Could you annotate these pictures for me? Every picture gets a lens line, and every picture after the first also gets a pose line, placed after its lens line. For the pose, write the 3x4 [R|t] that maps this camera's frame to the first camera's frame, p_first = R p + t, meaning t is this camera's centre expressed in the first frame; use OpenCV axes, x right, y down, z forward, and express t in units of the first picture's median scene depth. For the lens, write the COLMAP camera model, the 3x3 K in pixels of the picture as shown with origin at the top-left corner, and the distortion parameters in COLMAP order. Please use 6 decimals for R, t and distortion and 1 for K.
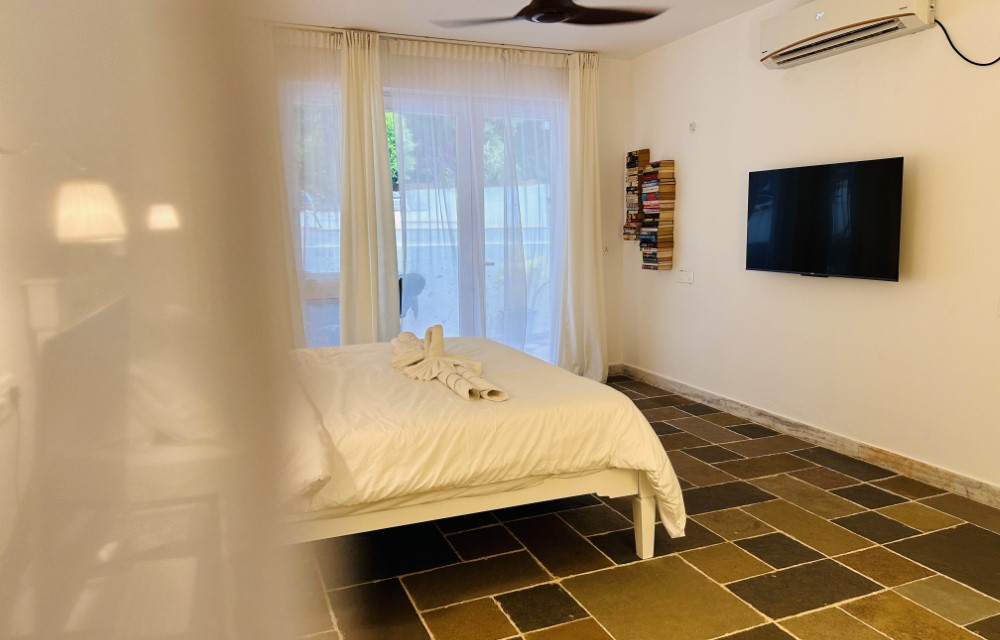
lens RADIAL K [[704.3, 0, 500.0], [0, 704.3, 320.0], [0, 0, 1]] dist [0.001016, 0.000174]
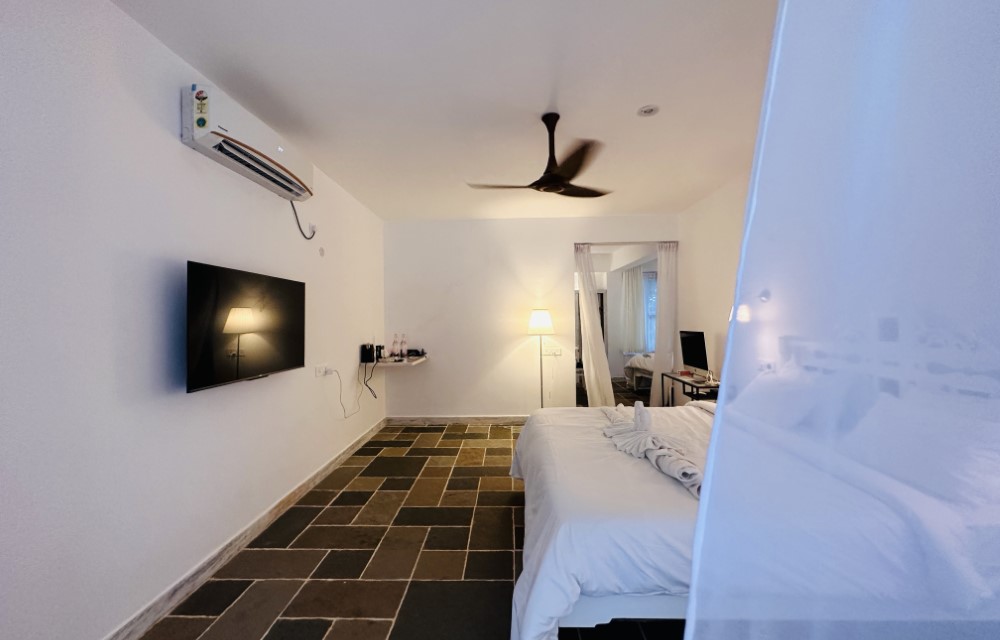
lens RADIAL K [[399.0, 0, 500.0], [0, 399.0, 320.0], [0, 0, 1]] dist [-0.000158, -0.000033]
pose [[-0.916196, 0.030284, 0.399586, -0.124124], [0.084406, 0.989354, 0.118548, -0.192015], [-0.391742, 0.142340, -0.908998, 1.426402]]
